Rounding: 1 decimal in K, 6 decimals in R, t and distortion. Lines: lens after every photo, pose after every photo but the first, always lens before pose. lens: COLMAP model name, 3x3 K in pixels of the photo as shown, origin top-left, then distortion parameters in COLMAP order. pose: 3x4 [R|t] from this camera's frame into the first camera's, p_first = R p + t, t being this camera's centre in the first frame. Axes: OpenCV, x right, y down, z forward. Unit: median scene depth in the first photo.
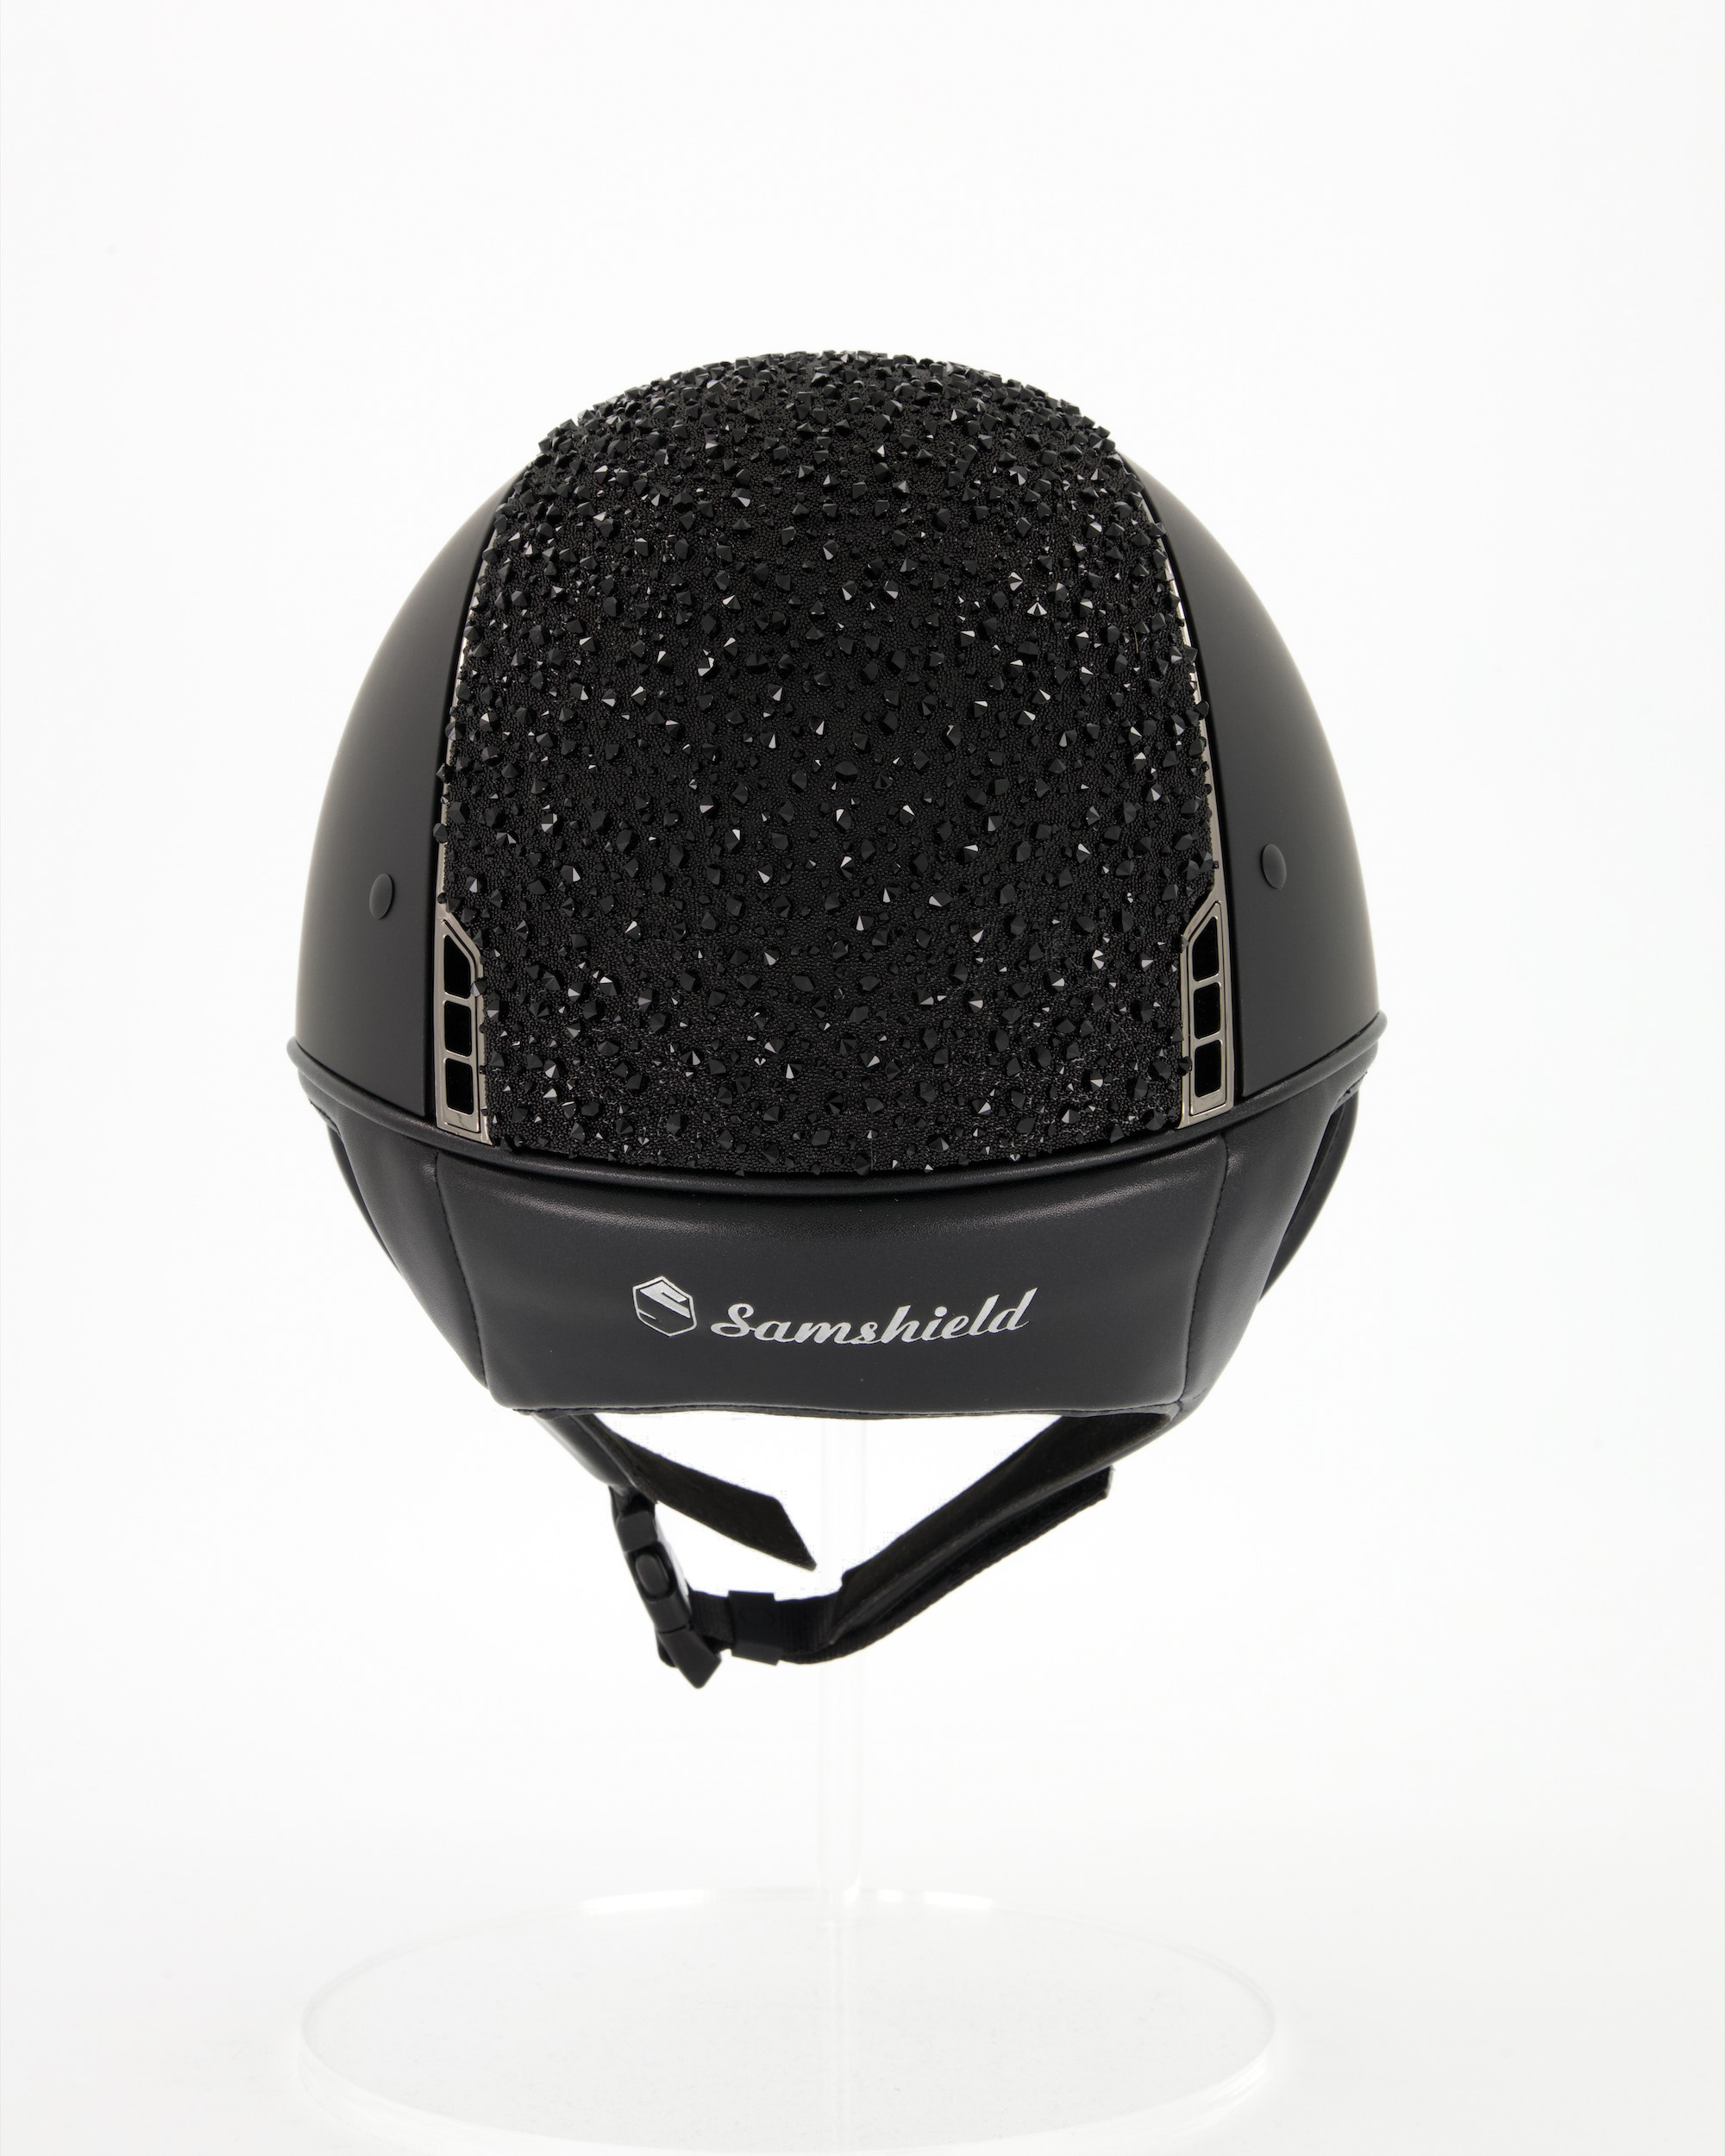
lens RADIAL K [[3431.4, 0, 853.3], [0, 3431.4, 1078.2], [0, 0, 1]] dist [-0.017030, 0.000000]
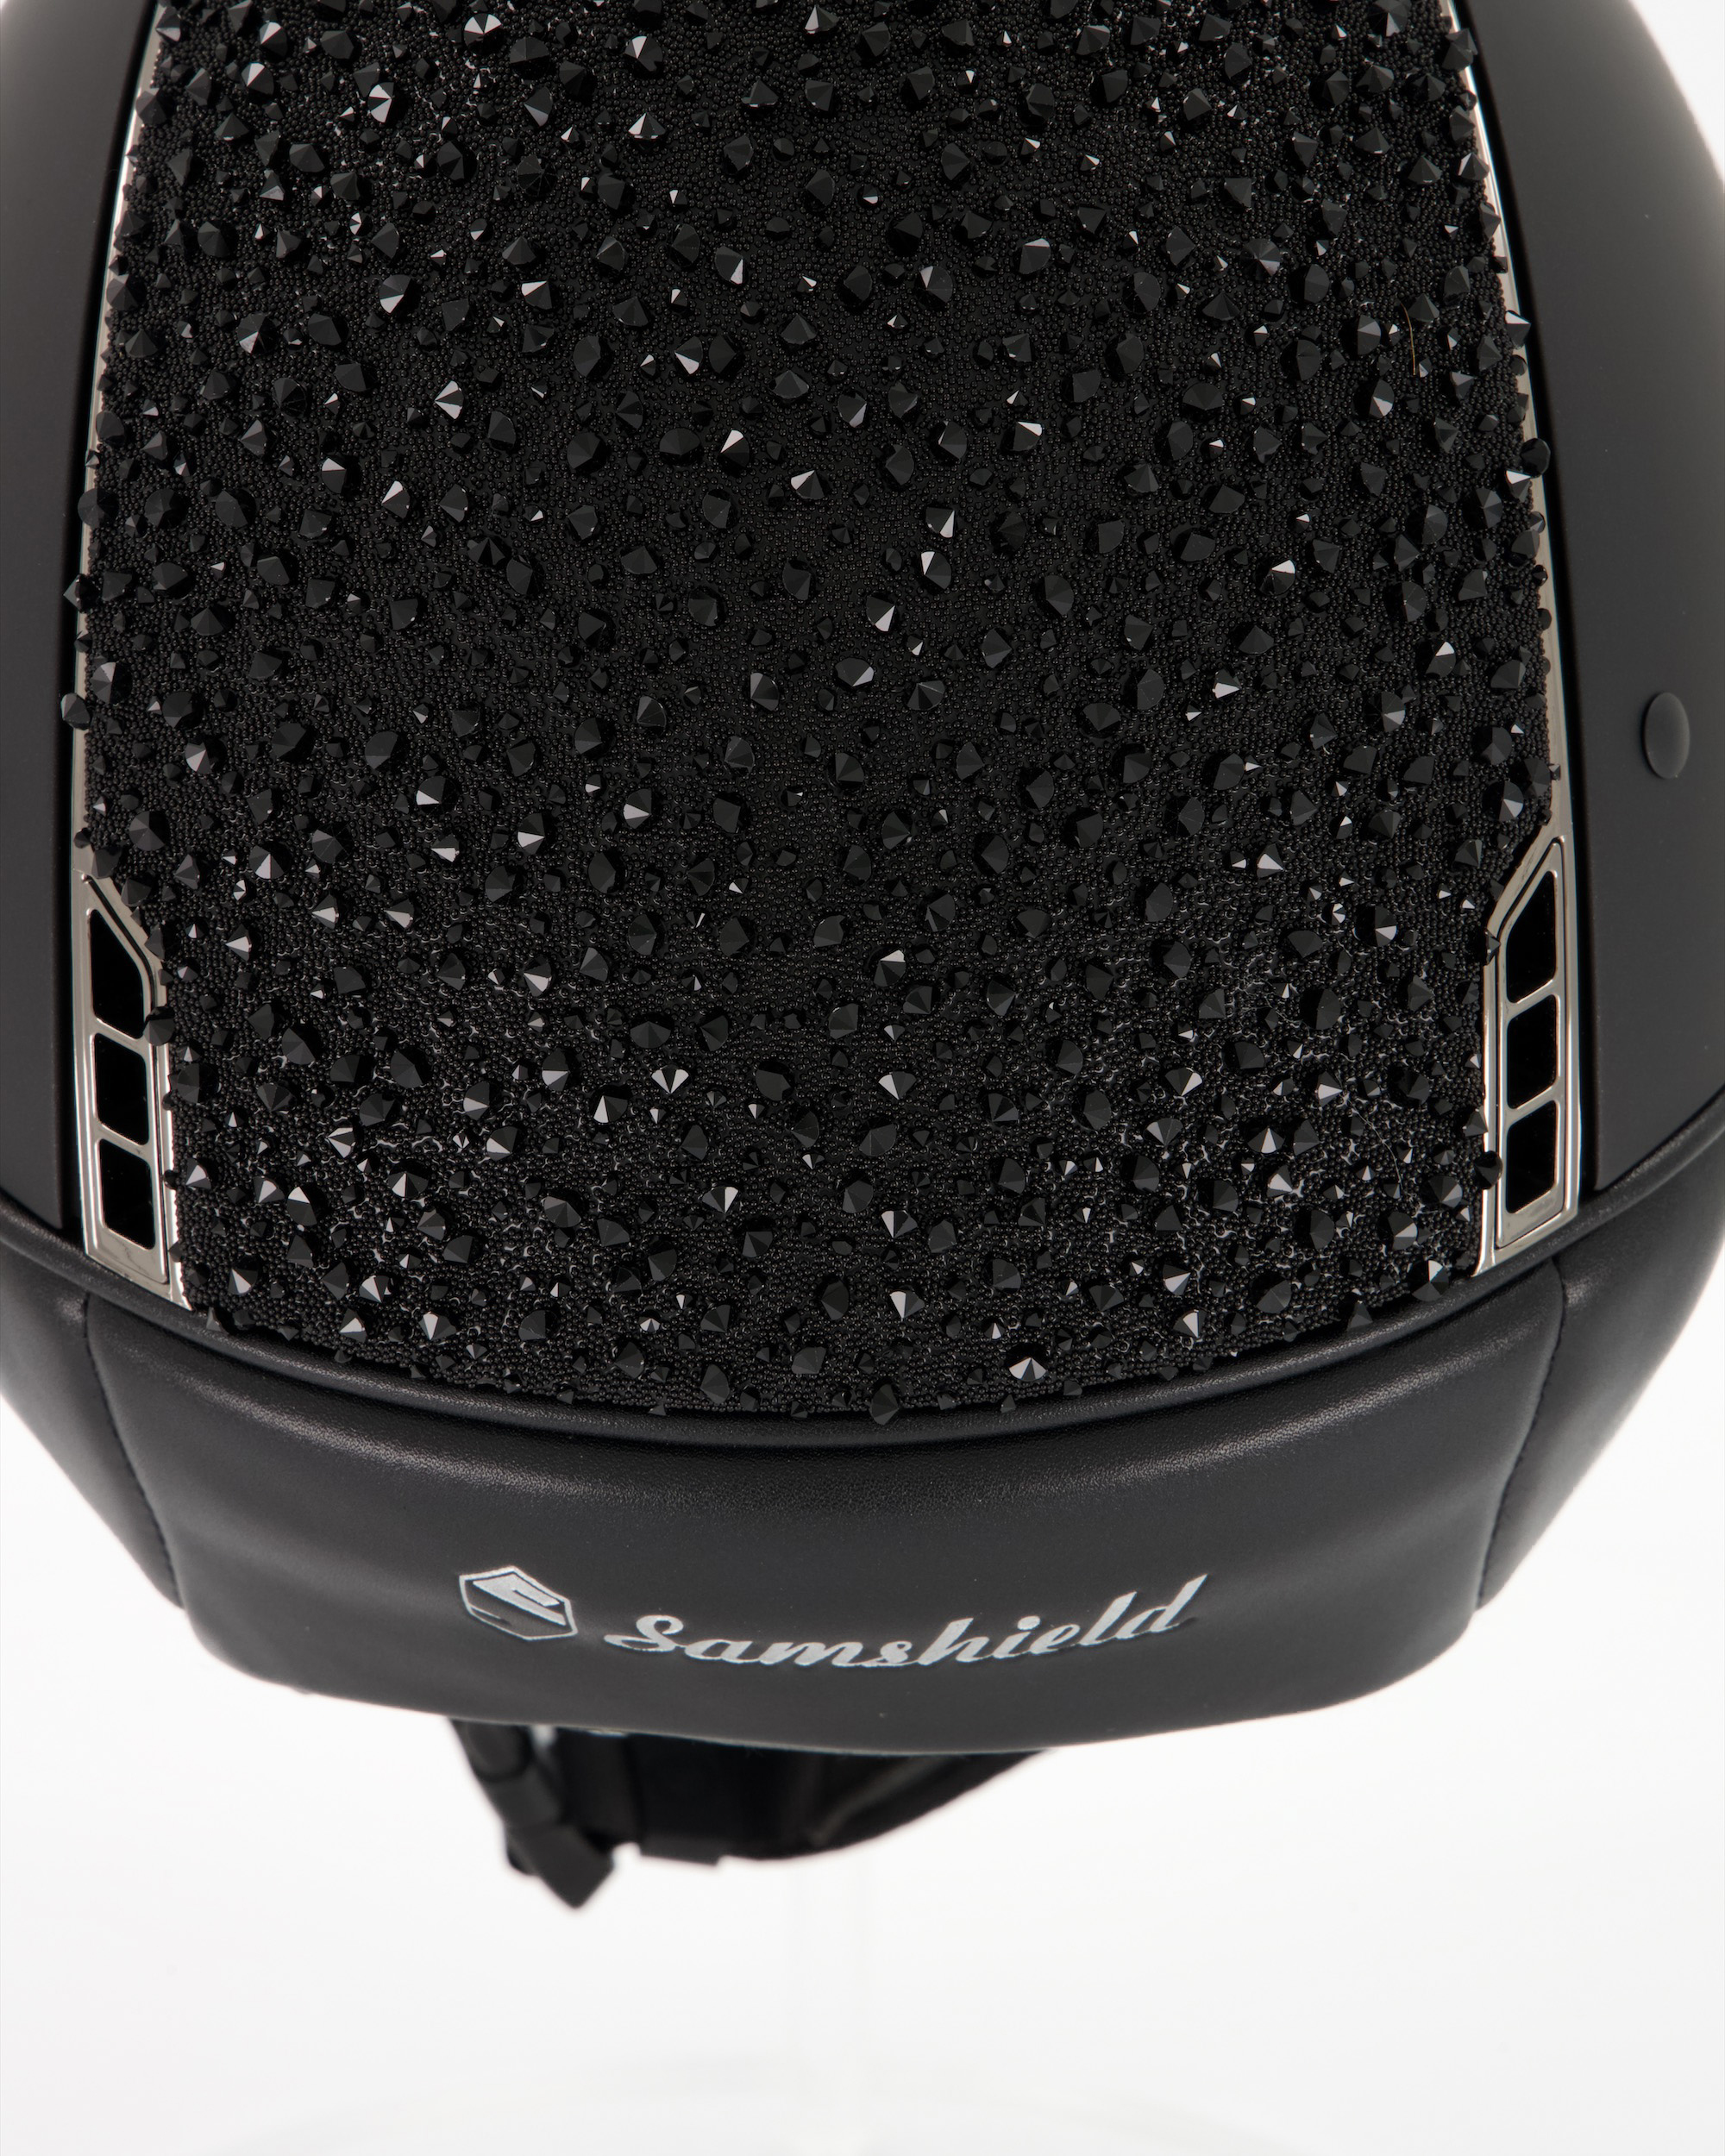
lens RADIAL K [[6619.2, 0, 872.7], [0, 6619.2, 1077.7], [0, 0, 1]] dist [0.248381, 0.000000]
pose [[0.999977, -0.002610, 0.006295, -0.005479], [0.001070, 0.972441, 0.233148, -0.257556], [-0.006730, -0.233136, 0.972421, 0.000854]]
